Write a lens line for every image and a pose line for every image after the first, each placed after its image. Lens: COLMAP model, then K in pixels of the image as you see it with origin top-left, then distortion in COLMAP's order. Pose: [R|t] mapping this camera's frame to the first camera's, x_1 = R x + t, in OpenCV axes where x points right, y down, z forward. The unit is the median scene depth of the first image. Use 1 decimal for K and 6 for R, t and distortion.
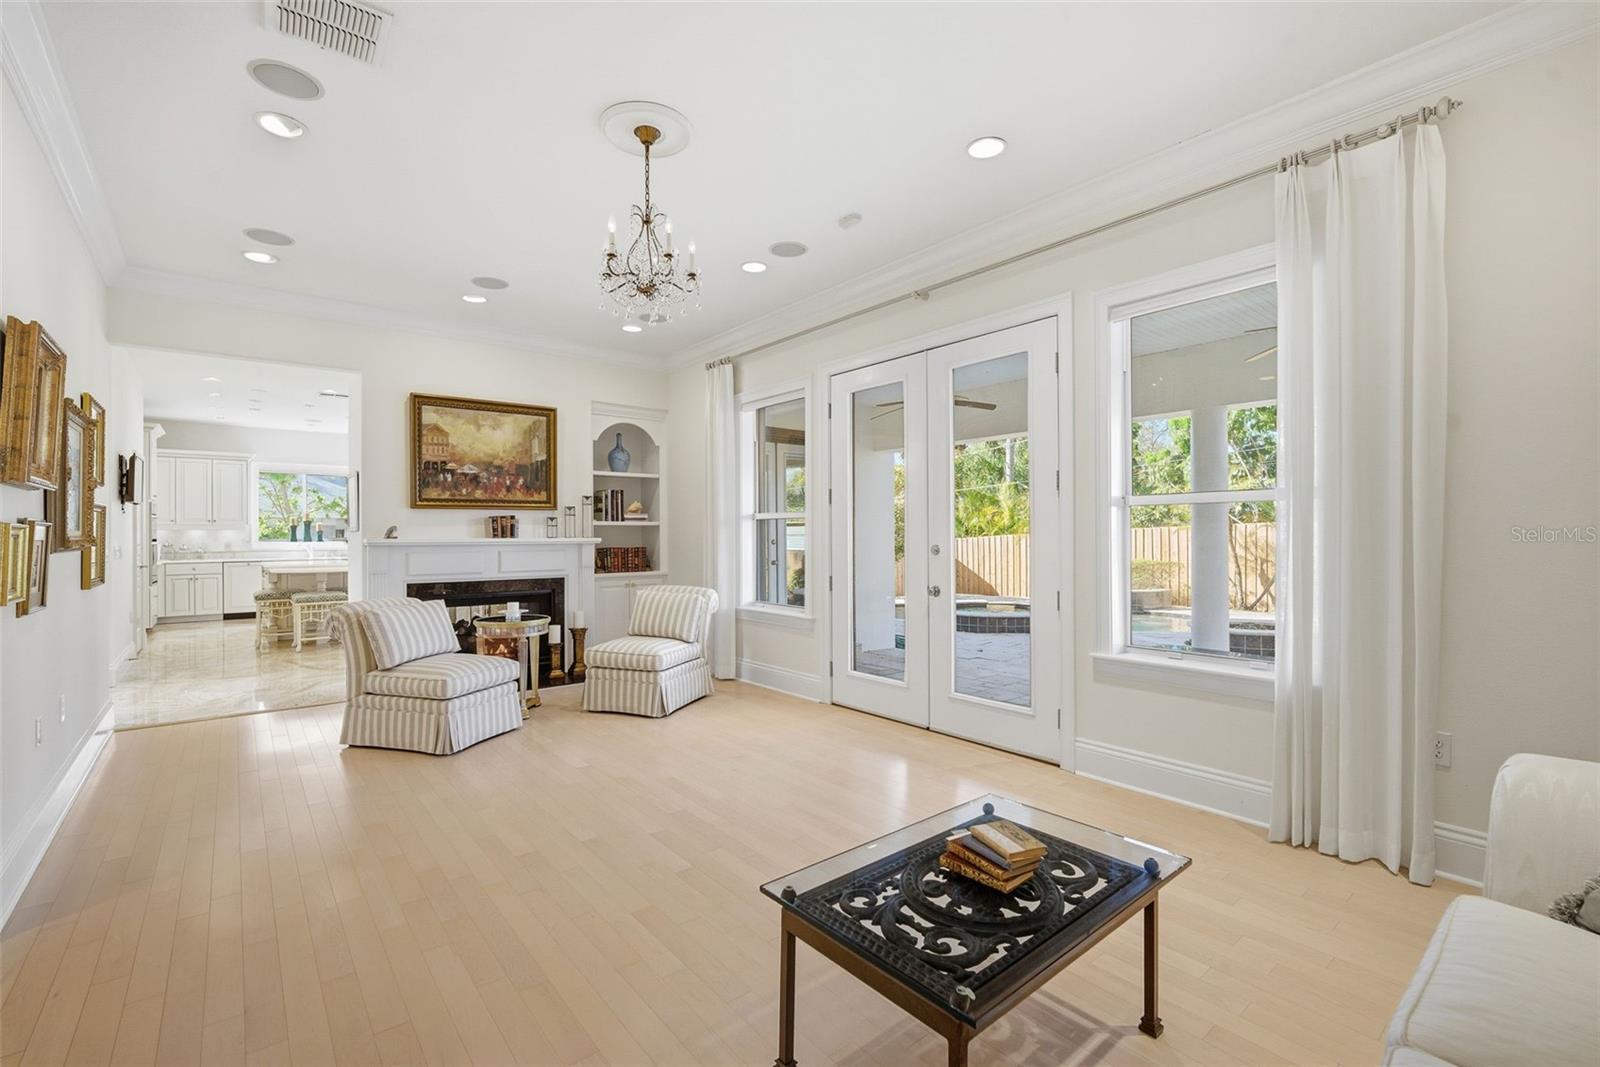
lens RADIAL K [[704.9, 0, 804.5], [0, 704.9, 528.1], [0, 0, 1]] dist [-0.006847, 0.001061]
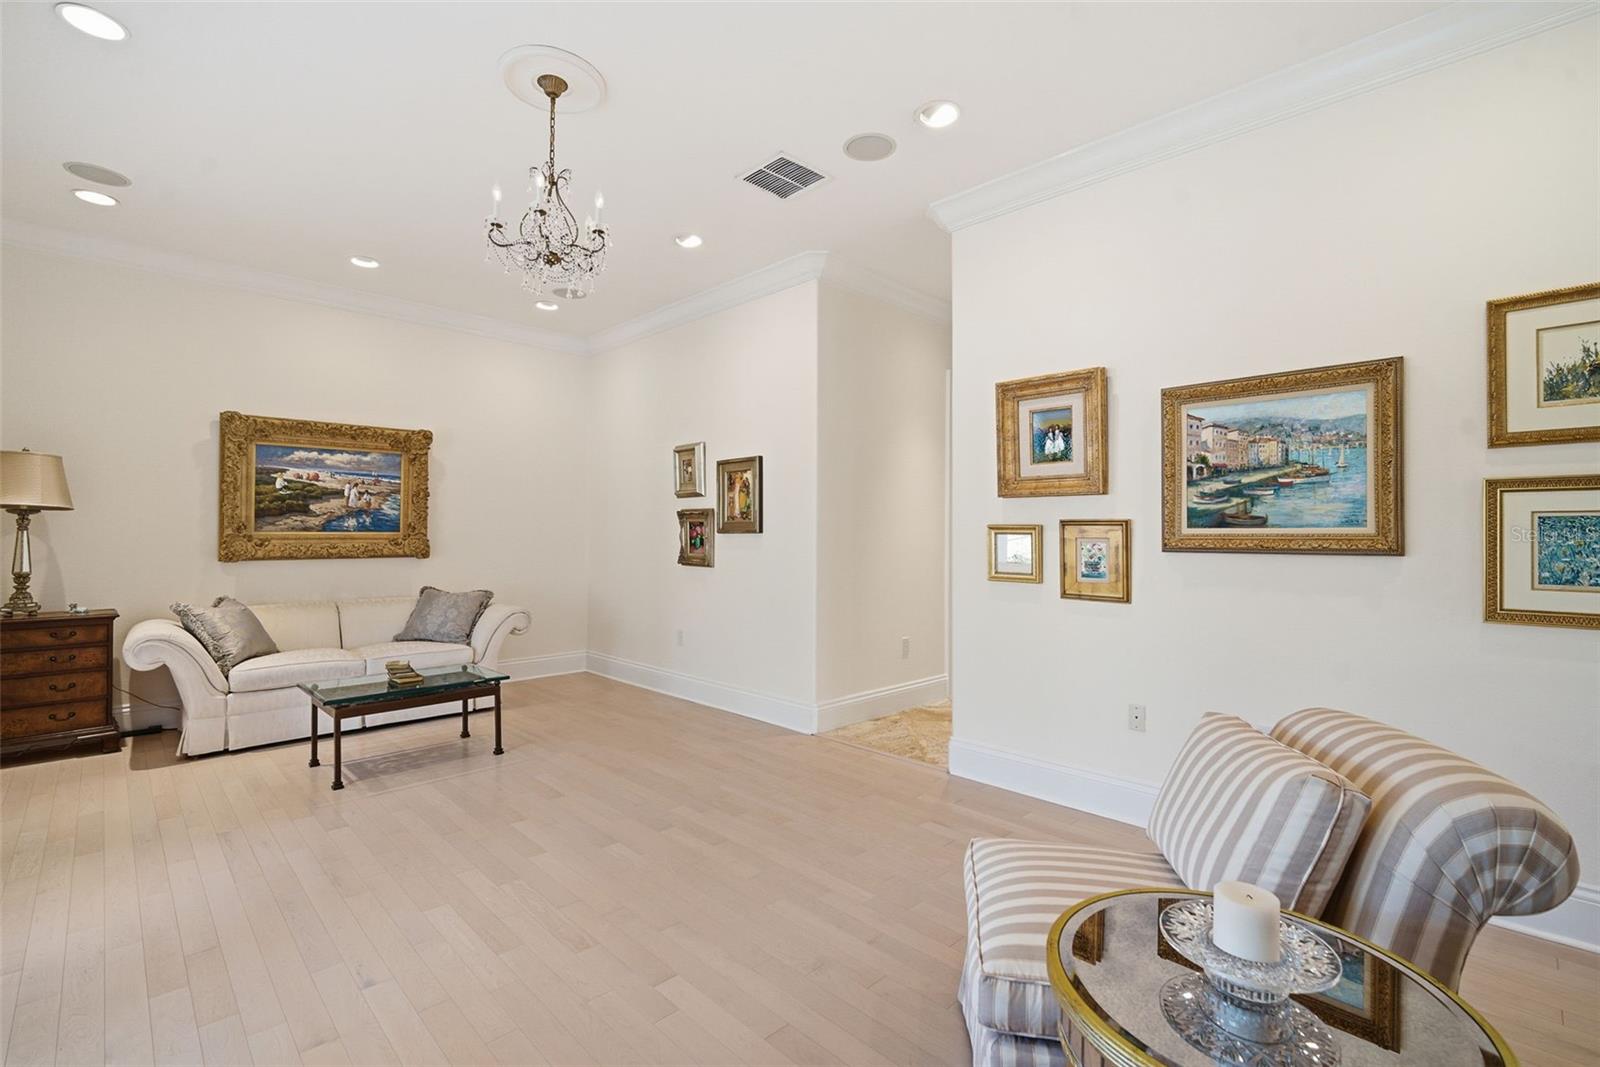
lens RADIAL K [[704.9, 0, 802.4], [0, 704.9, 533.3], [0, 0, 1]] dist [-0.006847, 0.001061]
pose [[-0.994684, 0.006820, -0.102744, -0.256659], [0.007739, 0.999933, -0.008551, 0.016237], [0.102679, -0.009300, -0.994671, 1.100350]]
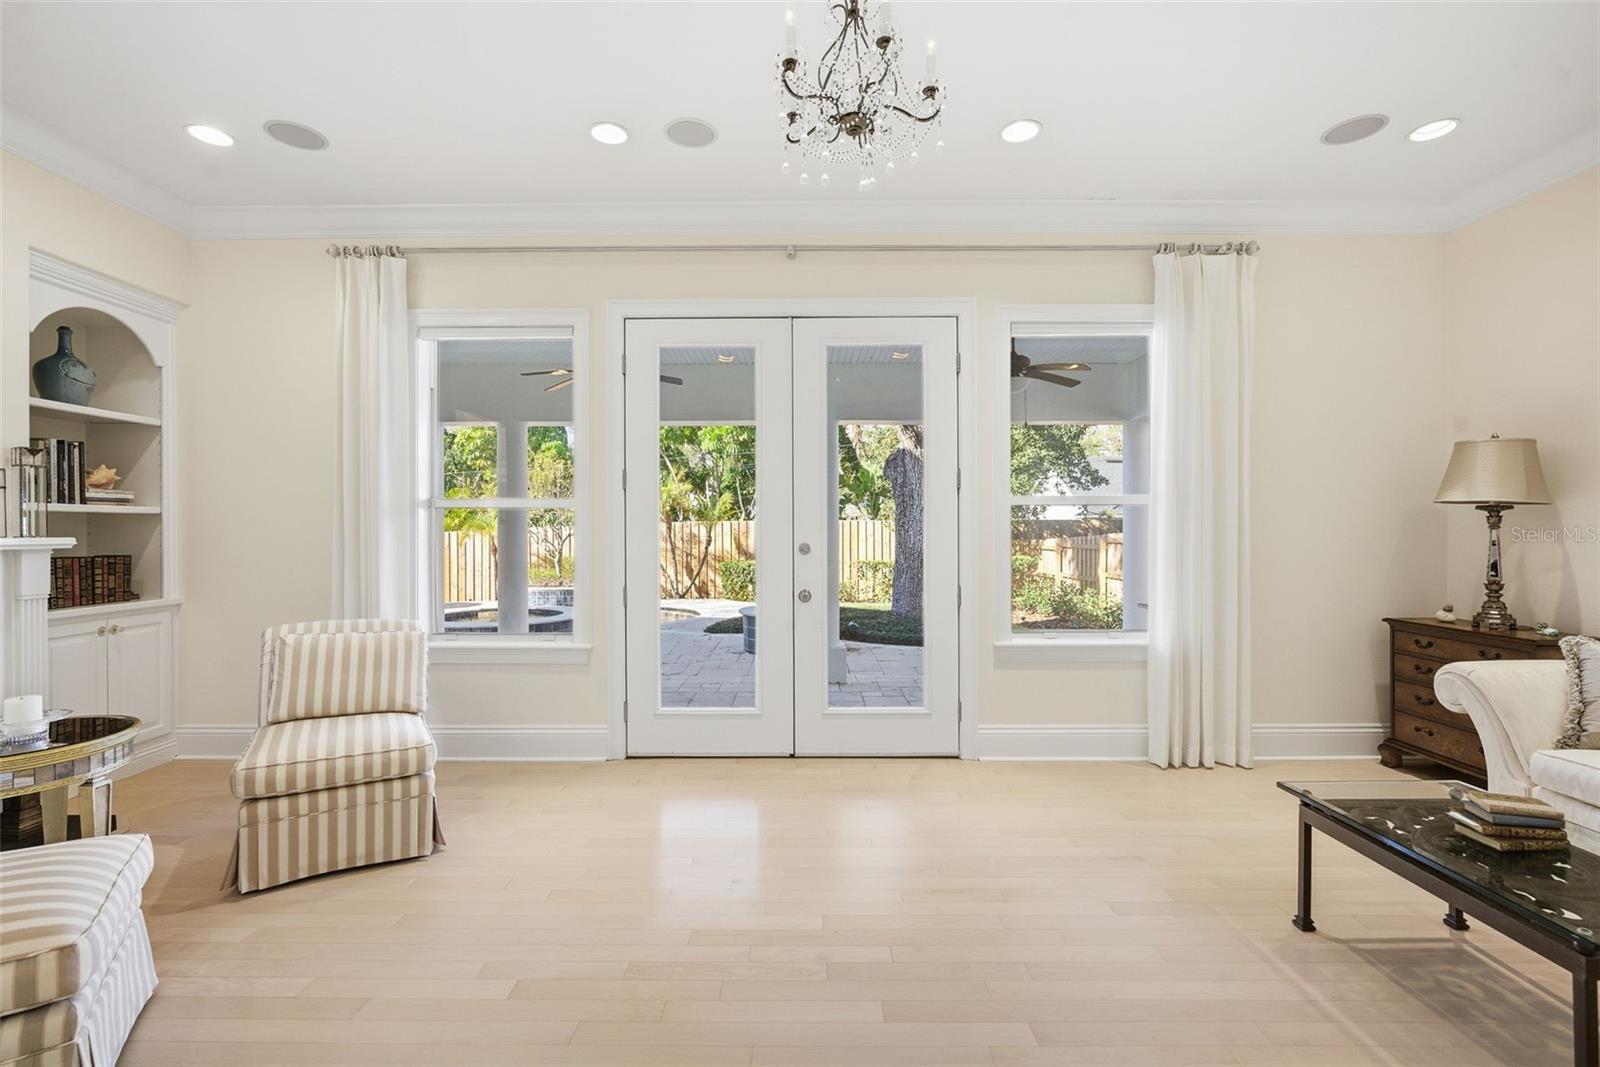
lens RADIAL K [[704.9, 0, 804.9], [0, 704.9, 526.8], [0, 0, 1]] dist [-0.006847, 0.001061]
pose [[0.636058, 0.007556, 0.771604, -0.413942], [-0.008166, 0.999962, -0.003061, 0.005111], [-0.771598, -0.004354, 0.636095, 0.375532]]
